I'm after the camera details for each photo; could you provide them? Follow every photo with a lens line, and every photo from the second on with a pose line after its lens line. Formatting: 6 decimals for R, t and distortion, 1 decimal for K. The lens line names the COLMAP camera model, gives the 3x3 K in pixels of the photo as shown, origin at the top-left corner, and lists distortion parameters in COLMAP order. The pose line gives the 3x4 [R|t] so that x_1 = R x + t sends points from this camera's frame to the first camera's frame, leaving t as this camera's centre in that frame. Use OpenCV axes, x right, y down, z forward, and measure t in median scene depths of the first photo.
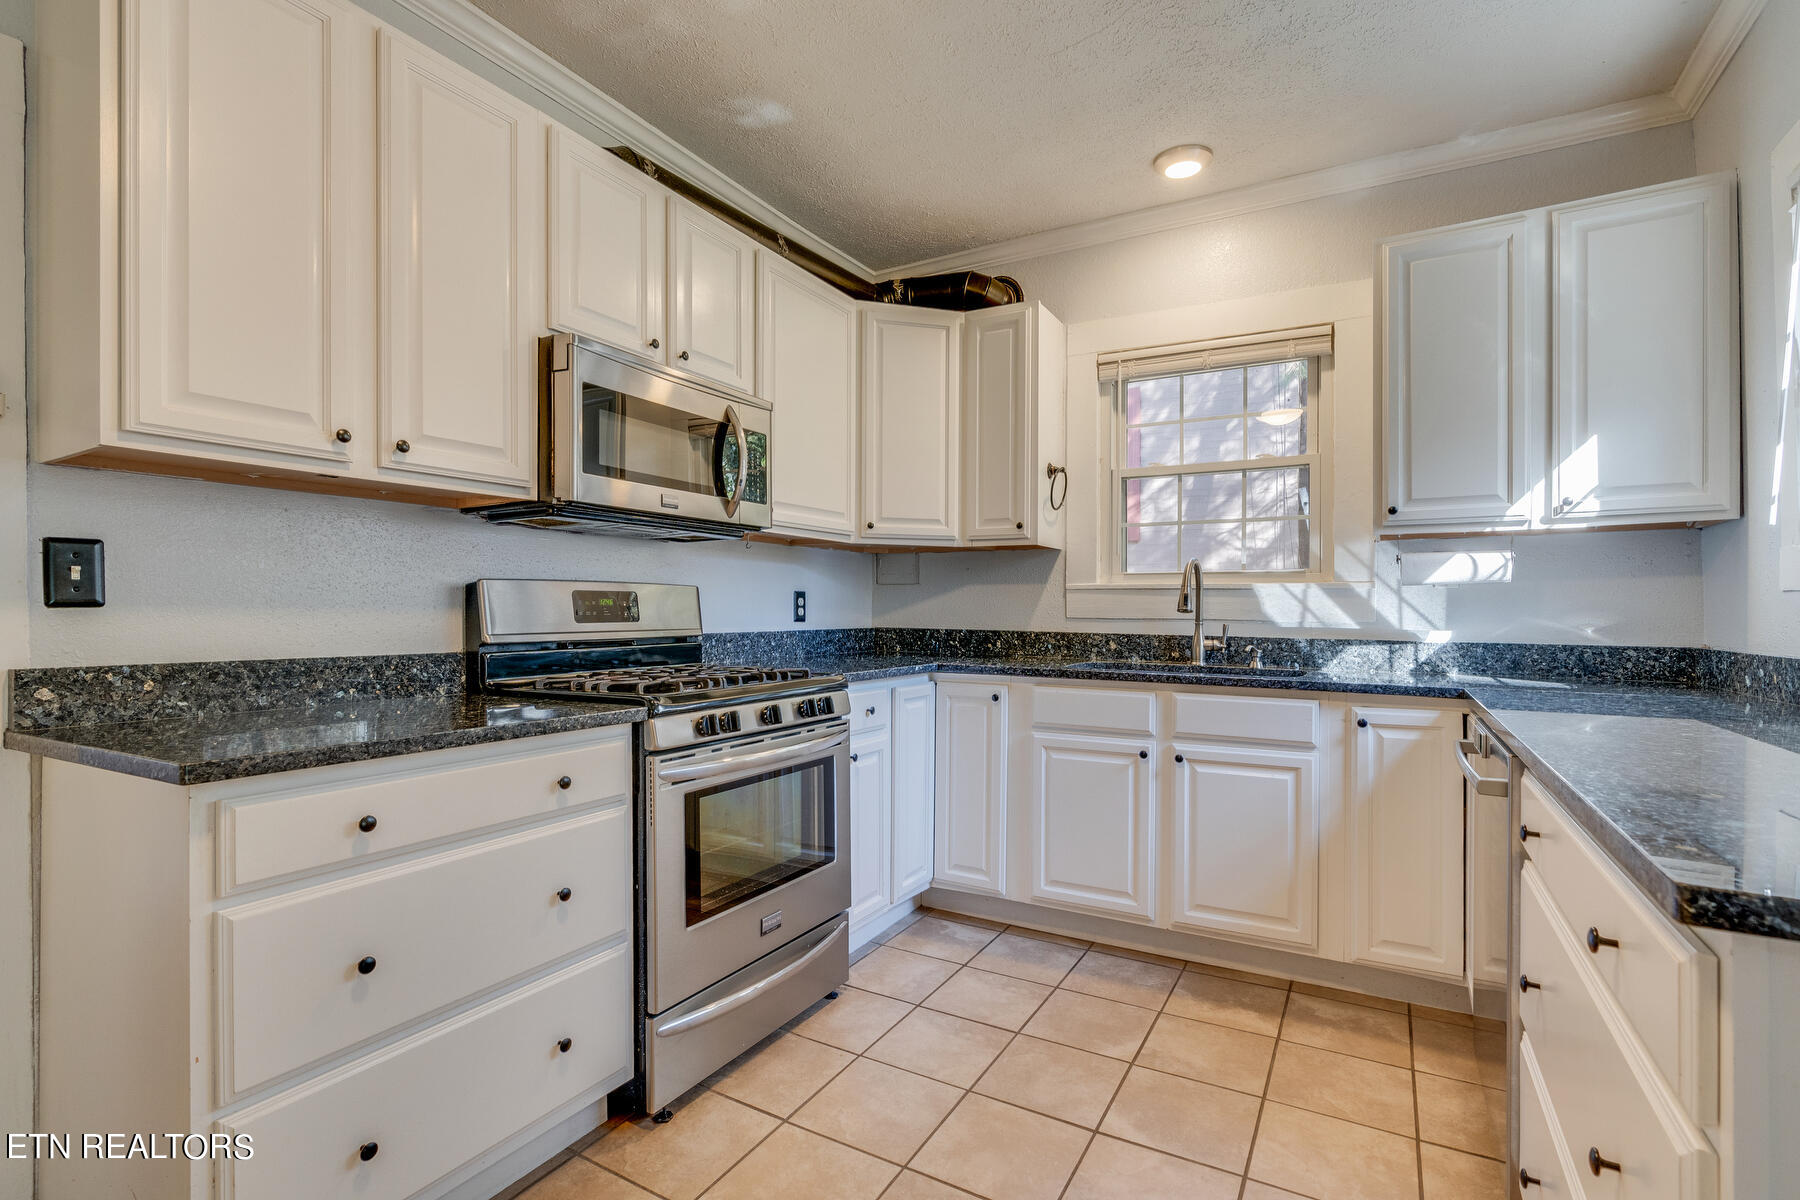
lens RADIAL K [[839.3, 0, 905.6], [0, 839.3, 601.2], [0, 0, 1]] dist [-0.001164, -0.000033]
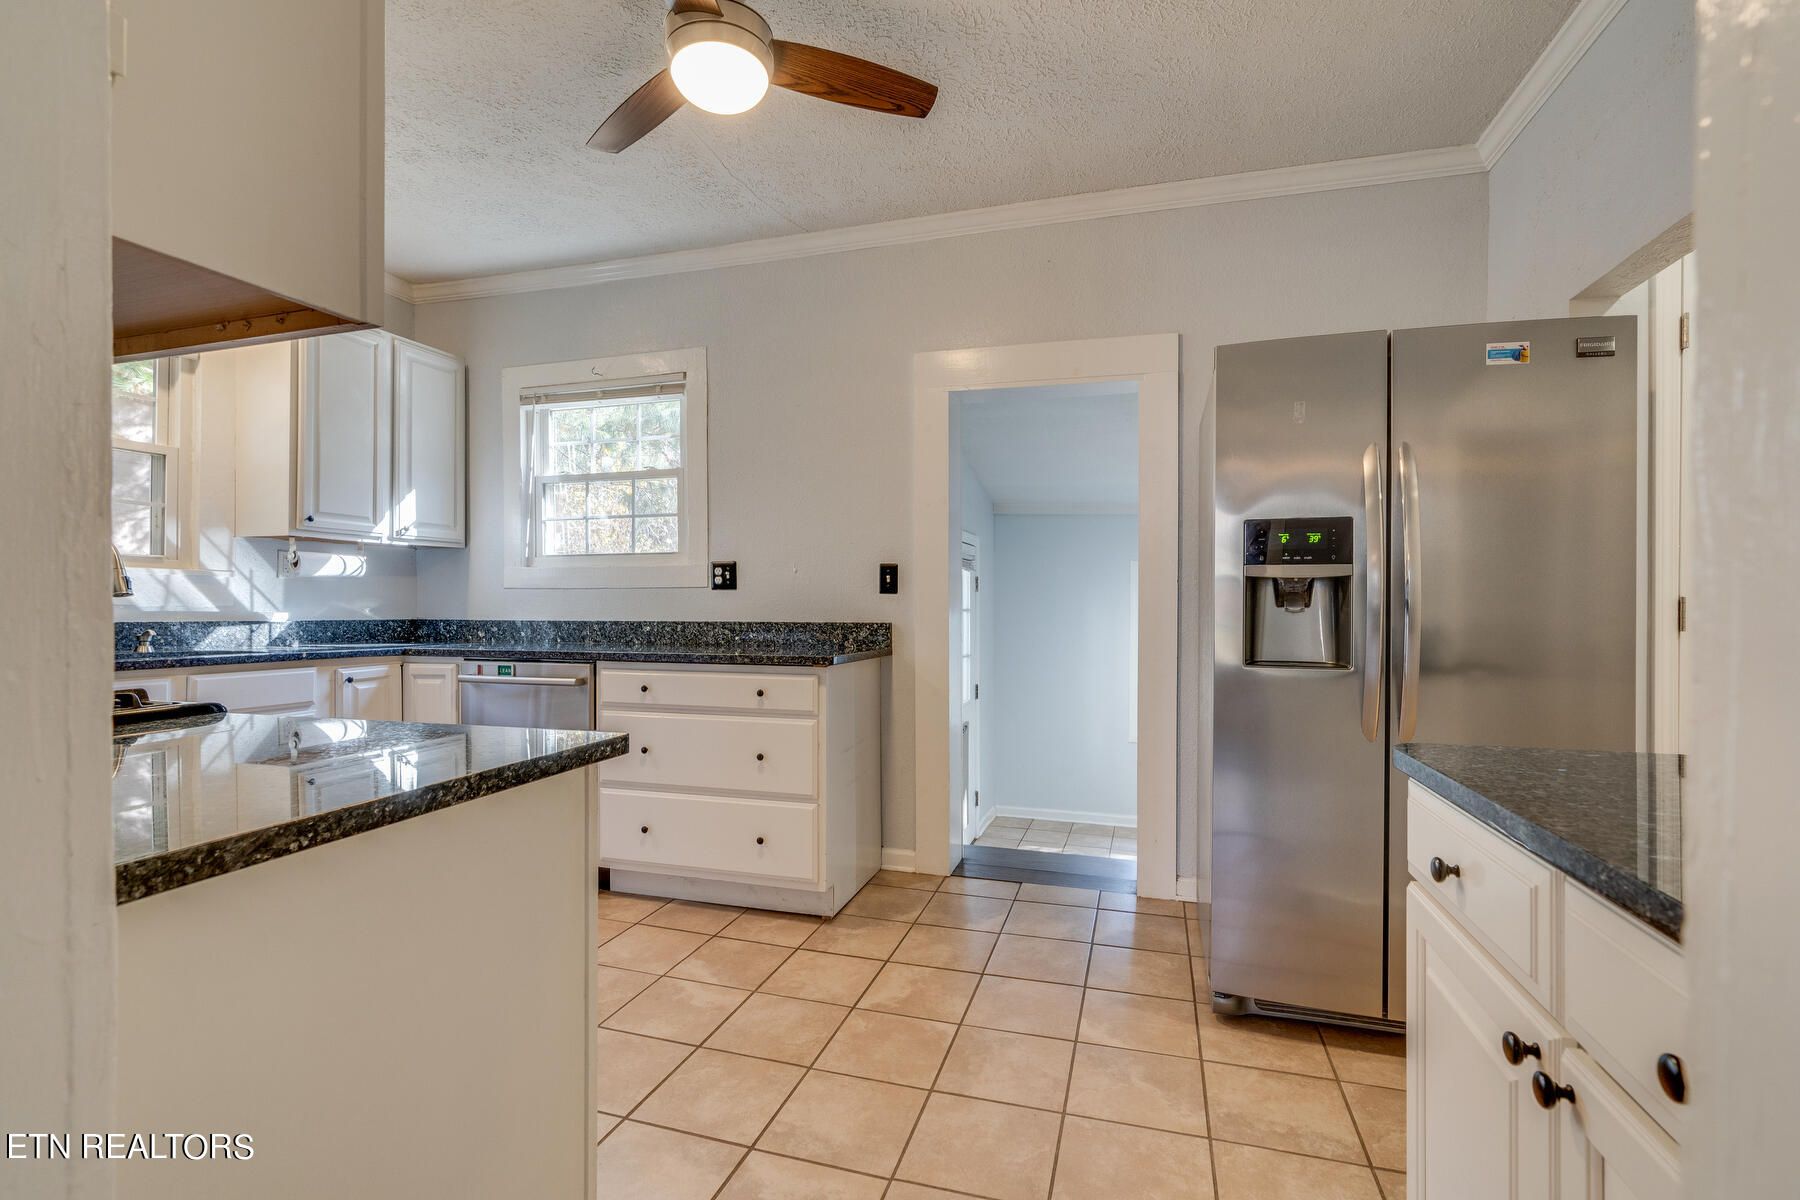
lens RADIAL K [[820.2, 0, 899.4], [0, 820.2, 621.2], [0, 0, 1]] dist [-0.000497, 0.000001]
pose [[-0.217503, -0.023201, 0.975784, -0.887022], [-0.016139, 0.999666, 0.020172, 0.010276], [-0.975926, -0.011361, -0.217805, 0.407934]]
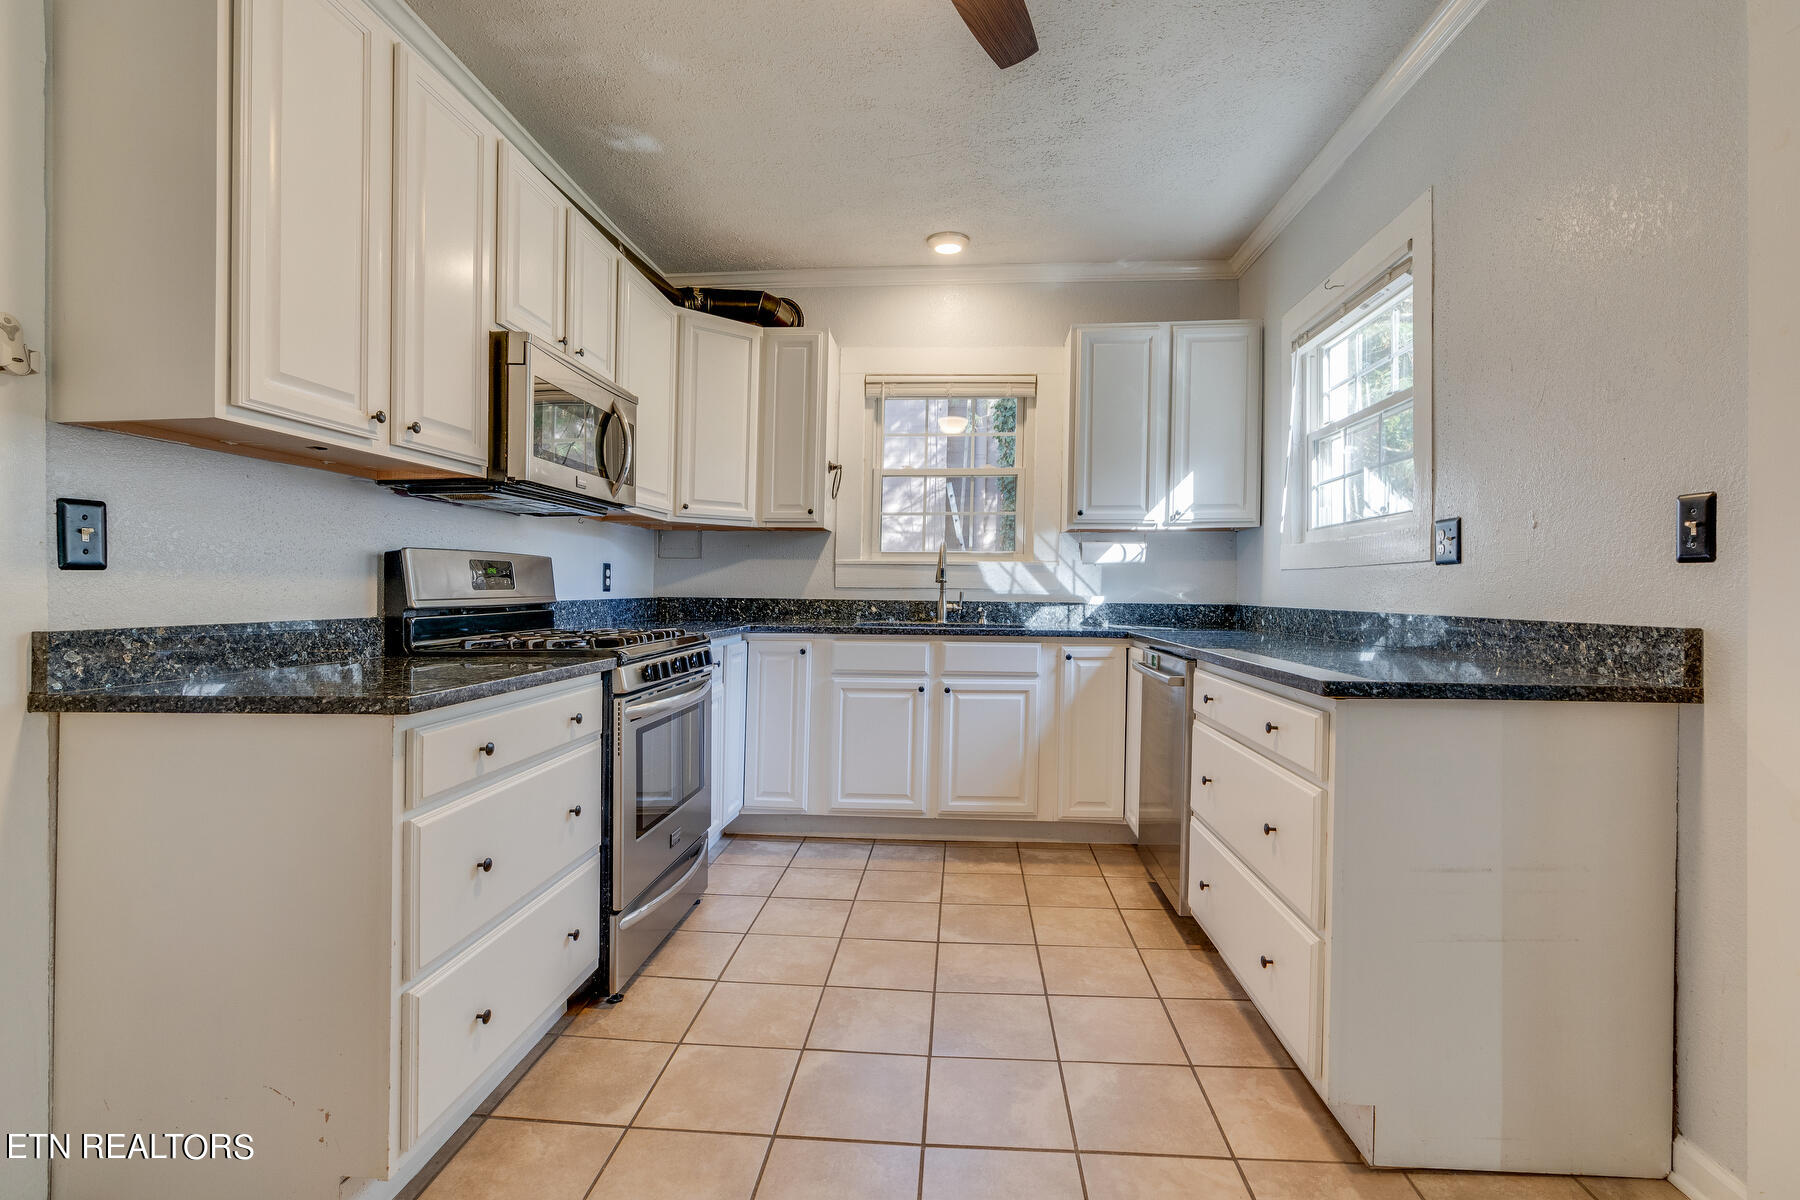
lens RADIAL K [[818.8, 0, 900.0], [0, 818.8, 600.0], [0, 0, 1]] dist [-0.002129, -0.000302]
pose [[0.907292, -0.006616, 0.420449, -0.315721], [-0.005243, 0.999621, 0.027042, 0.007131], [-0.420468, -0.026740, 0.906913, -0.171854]]
